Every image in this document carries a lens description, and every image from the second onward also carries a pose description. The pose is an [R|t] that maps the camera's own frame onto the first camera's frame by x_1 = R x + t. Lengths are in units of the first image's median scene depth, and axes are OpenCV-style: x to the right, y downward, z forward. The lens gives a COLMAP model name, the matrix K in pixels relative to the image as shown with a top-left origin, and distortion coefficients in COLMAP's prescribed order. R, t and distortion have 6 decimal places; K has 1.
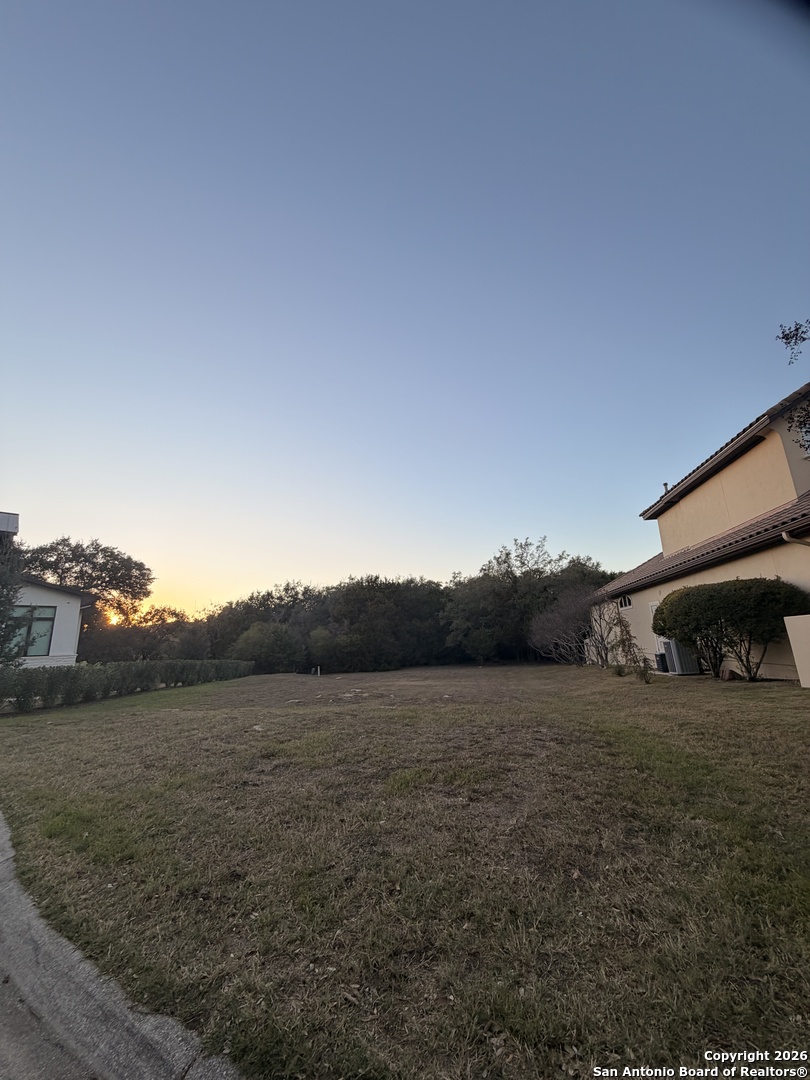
lens RADIAL K [[434.7, 0, 405.0], [0, 434.7, 526.0], [0, 0, 1]] dist [0.001208, -0.000647]
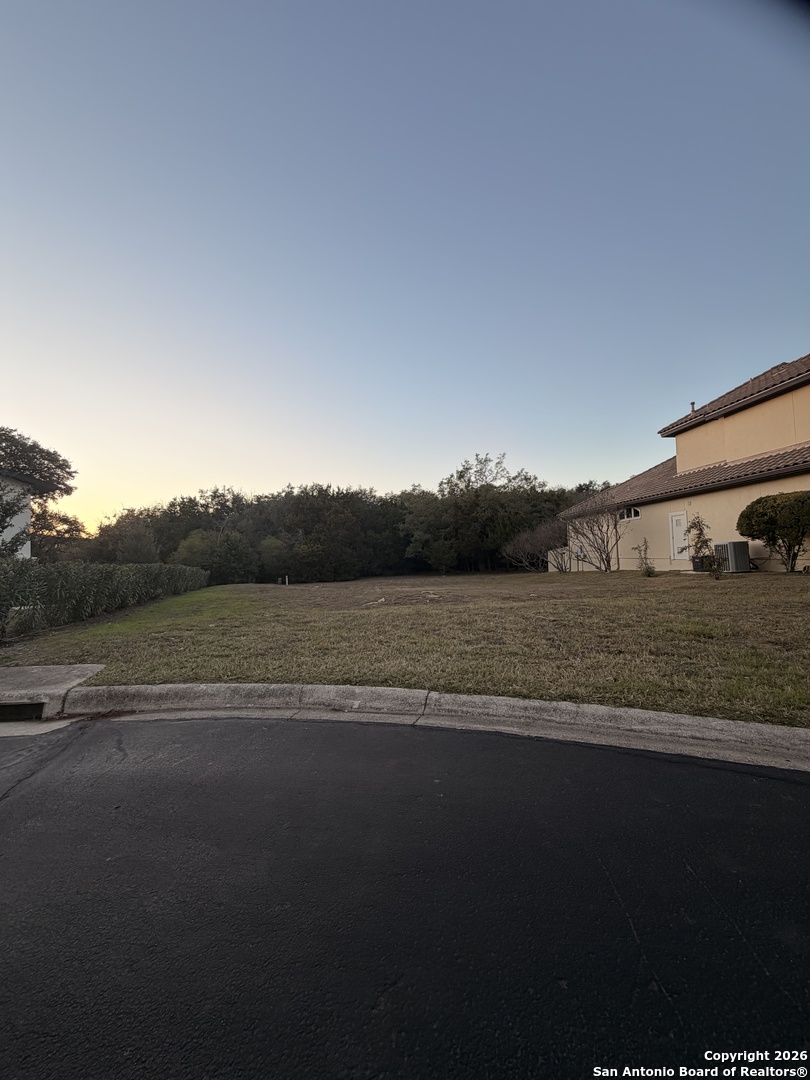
lens RADIAL K [[434.7, 0, 404.0], [0, 434.7, 530.2], [0, 0, 1]] dist [0.001208, -0.000647]
pose [[0.965876, 0.021283, 0.258131, -0.169968], [-0.070862, 0.980308, 0.184325, 0.029713], [-0.249125, -0.196326, 0.948363, 0.055658]]
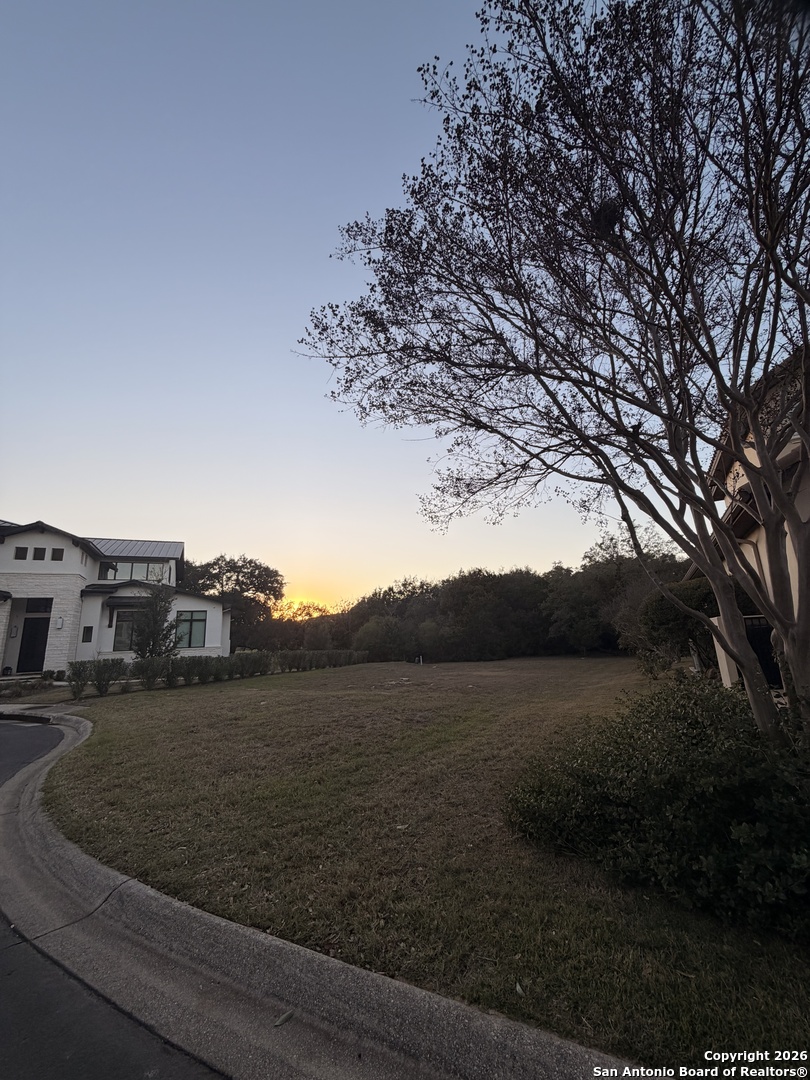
lens RADIAL K [[434.7, 0, 401.0], [0, 434.7, 531.3], [0, 0, 1]] dist [0.001208, -0.000647]
pose [[0.940065, -0.083028, -0.330732, 0.123346], [0.095827, 0.995143, 0.022552, -0.016982], [0.327253, -0.052893, 0.943455, -0.030381]]
